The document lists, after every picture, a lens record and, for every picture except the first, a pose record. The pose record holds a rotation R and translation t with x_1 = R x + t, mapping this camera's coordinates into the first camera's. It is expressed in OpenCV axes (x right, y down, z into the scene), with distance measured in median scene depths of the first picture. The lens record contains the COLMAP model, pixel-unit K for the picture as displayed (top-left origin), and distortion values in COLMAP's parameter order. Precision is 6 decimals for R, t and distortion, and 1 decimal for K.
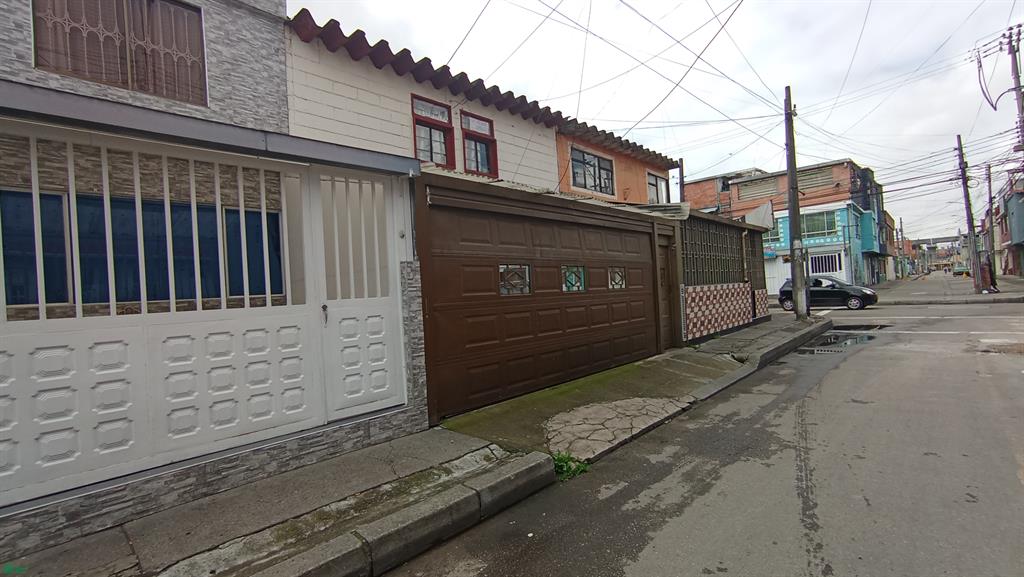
lens RADIAL K [[467.8, 0, 507.8], [0, 467.8, 291.0], [0, 0, 1]] dist [-0.051926, 0.035073]
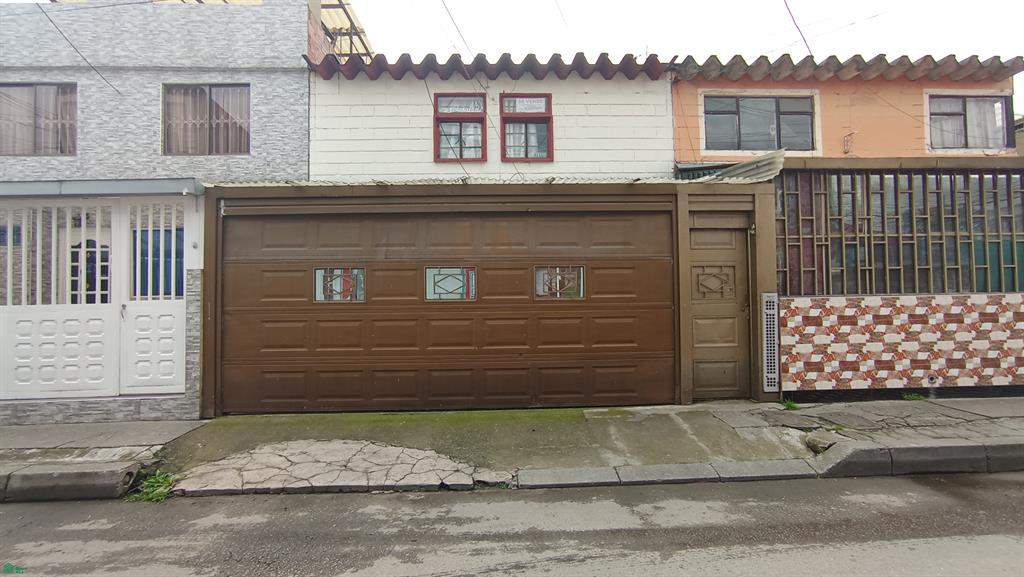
lens RADIAL K [[467.8, 0, 507.8], [0, 467.8, 291.0], [0, 0, 1]] dist [-0.051926, 0.035073]
pose [[0.708529, 0.025322, -0.705227, 0.942836], [-0.018044, 0.999679, 0.017766, -0.036807], [0.705451, 0.000137, 0.708759, 0.625413]]
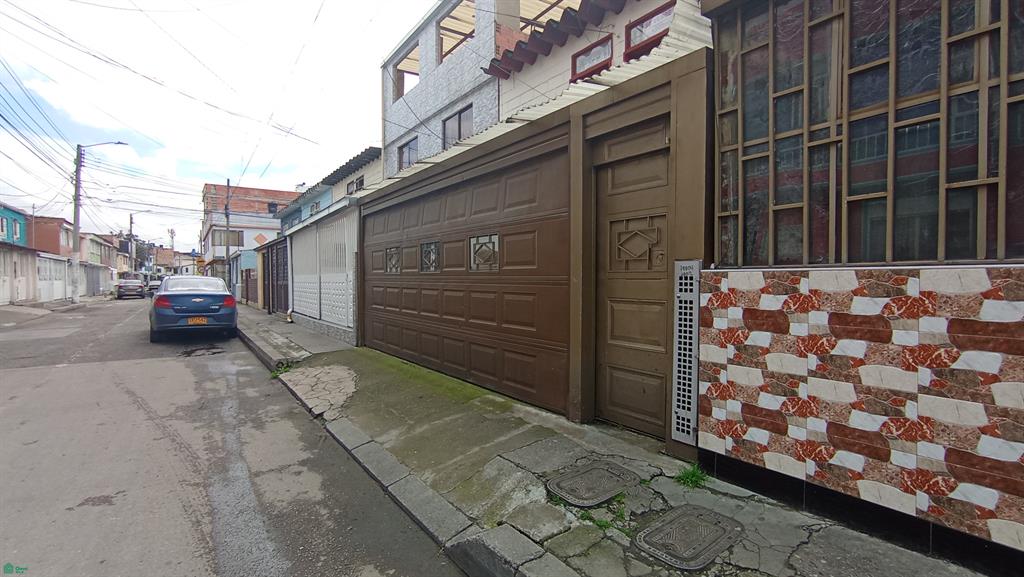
lens RADIAL K [[467.8, 0, 507.8], [0, 467.8, 291.0], [0, 0, 1]] dist [-0.051926, 0.035073]
pose [[-0.202541, 0.083817, -0.975680, 1.204920], [0.022253, 0.996467, 0.080984, -0.038362], [0.979021, -0.005310, -0.203691, 1.625729]]
